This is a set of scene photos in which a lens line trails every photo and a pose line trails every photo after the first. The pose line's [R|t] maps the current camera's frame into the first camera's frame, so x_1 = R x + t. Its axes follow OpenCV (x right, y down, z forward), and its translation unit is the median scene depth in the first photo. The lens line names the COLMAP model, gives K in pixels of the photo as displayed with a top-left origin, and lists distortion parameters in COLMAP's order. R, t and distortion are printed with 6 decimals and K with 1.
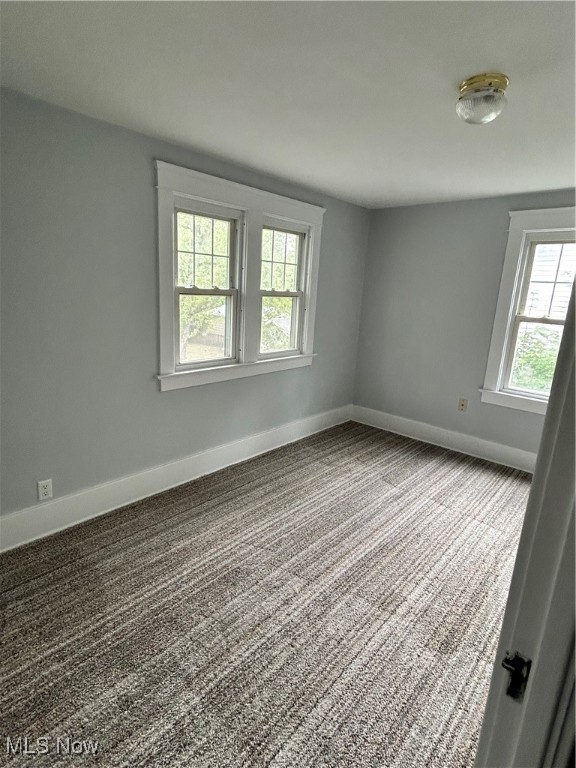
lens RADIAL K [[396.8, 0, 288.0], [0, 396.8, 384.0], [0, 0, 1]] dist [-0.000845, -0.000379]
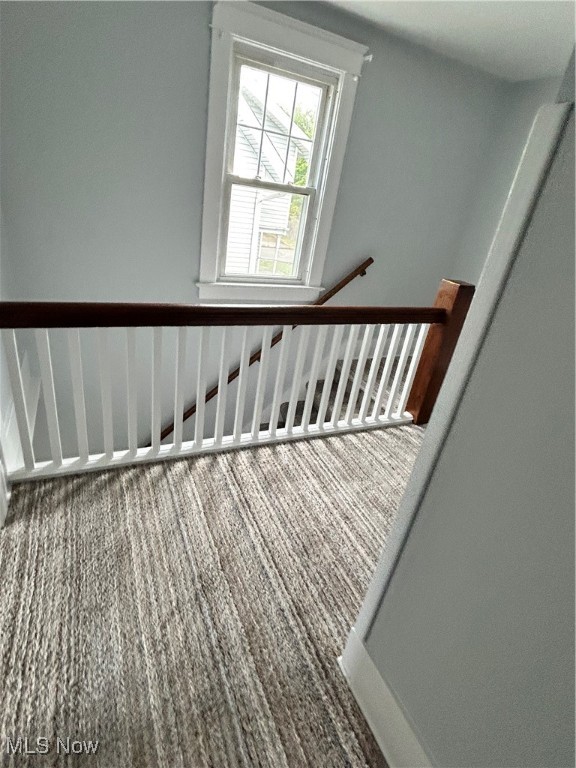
lens RADIAL K [[398.8, 0, 290.1], [0, 398.8, 384.9], [0, 0, 1]] dist [-0.004778, -0.001367]
pose [[0.912364, 0.271652, -0.306264, 0.213482], [-0.206302, 0.951269, 0.229186, -0.052973], [0.353598, -0.145919, 0.923946, 0.257640]]
